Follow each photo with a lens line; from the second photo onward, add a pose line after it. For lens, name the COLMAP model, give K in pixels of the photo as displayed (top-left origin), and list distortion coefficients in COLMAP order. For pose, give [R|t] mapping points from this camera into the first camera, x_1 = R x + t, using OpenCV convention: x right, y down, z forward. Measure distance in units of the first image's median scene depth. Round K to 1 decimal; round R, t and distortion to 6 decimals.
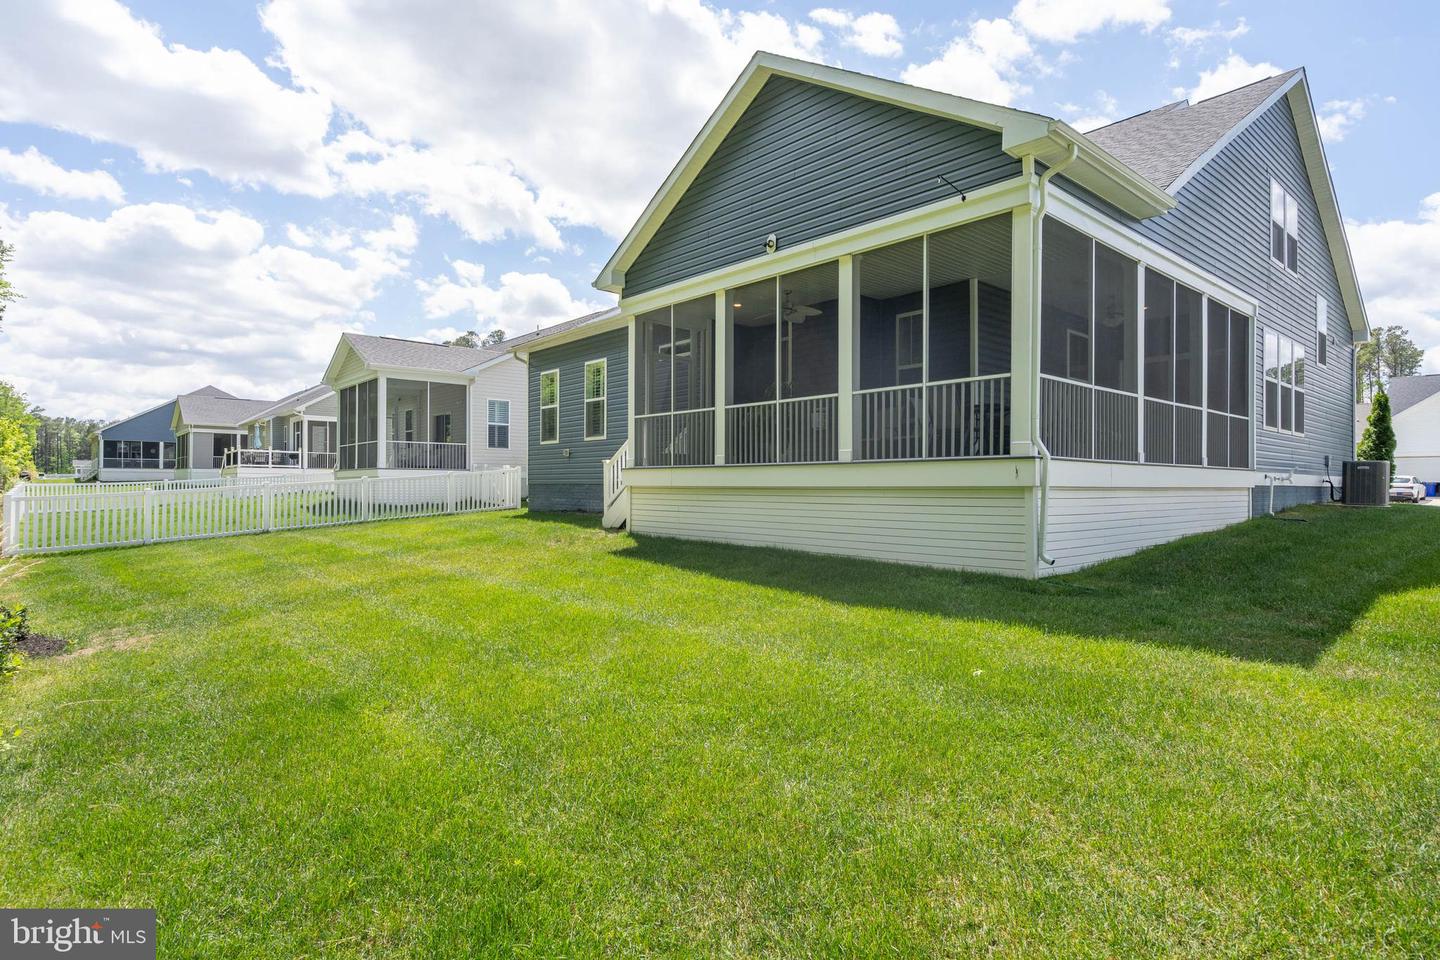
lens RADIAL K [[781.2, 0, 720.0], [0, 781.2, 480.0], [0, 0, 1]] dist [-0.041056, -0.000573]
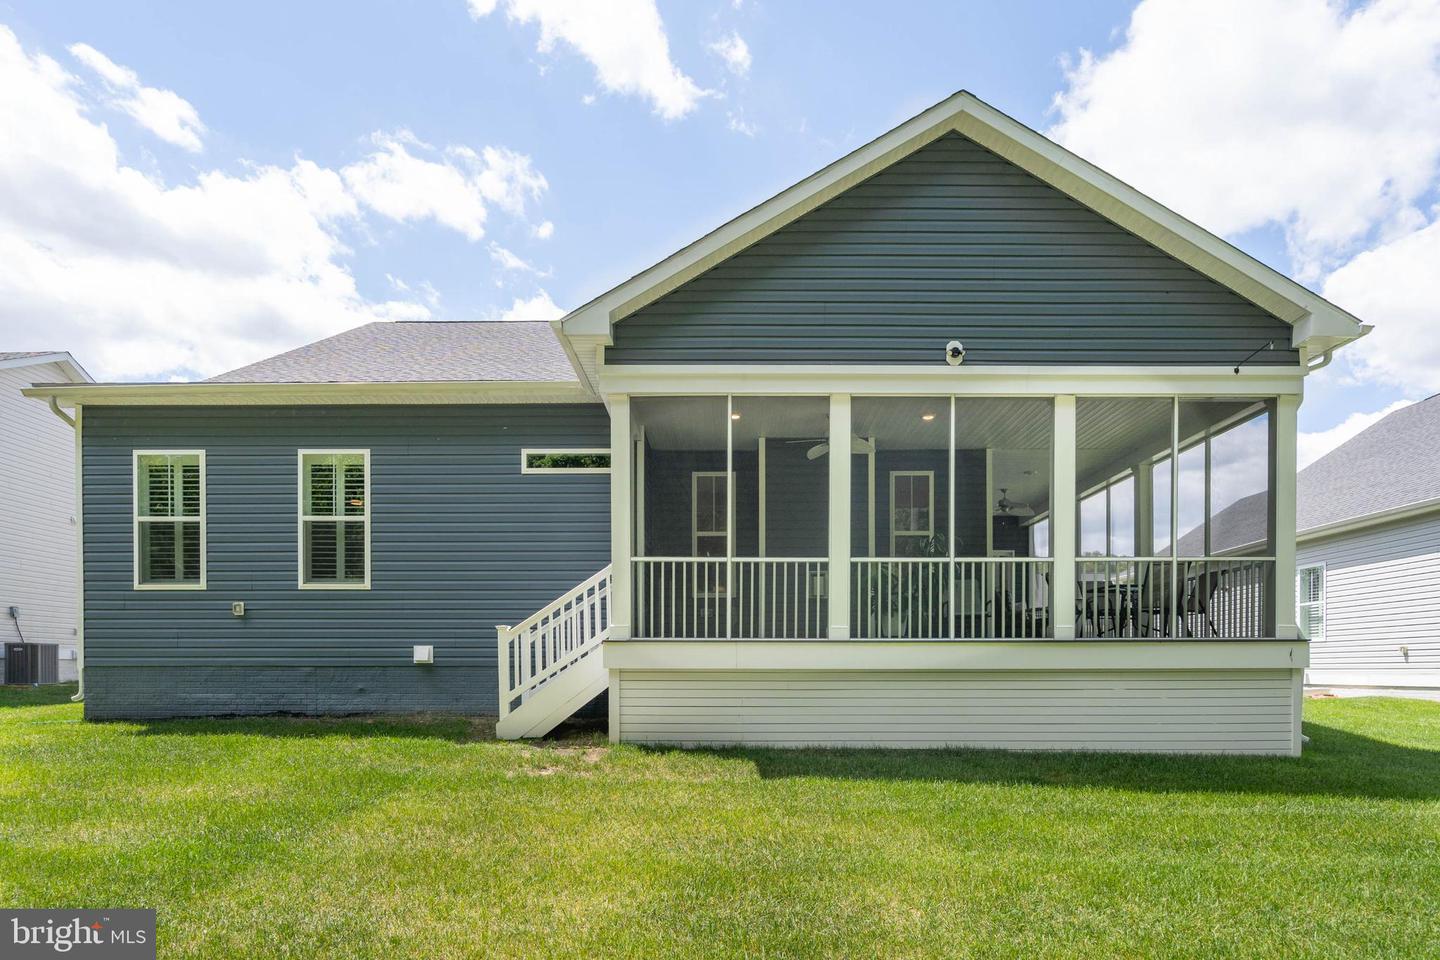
lens RADIAL K [[778.0, 0, 722.9], [0, 778.0, 669.6], [0, 0, 1]] dist [0.011407, -0.018417]
pose [[0.656654, 0.002362, 0.754189, -0.543122], [-0.005325, 0.999985, 0.001505, 0.007286], [-0.754174, -0.005004, 0.656656, 0.546069]]
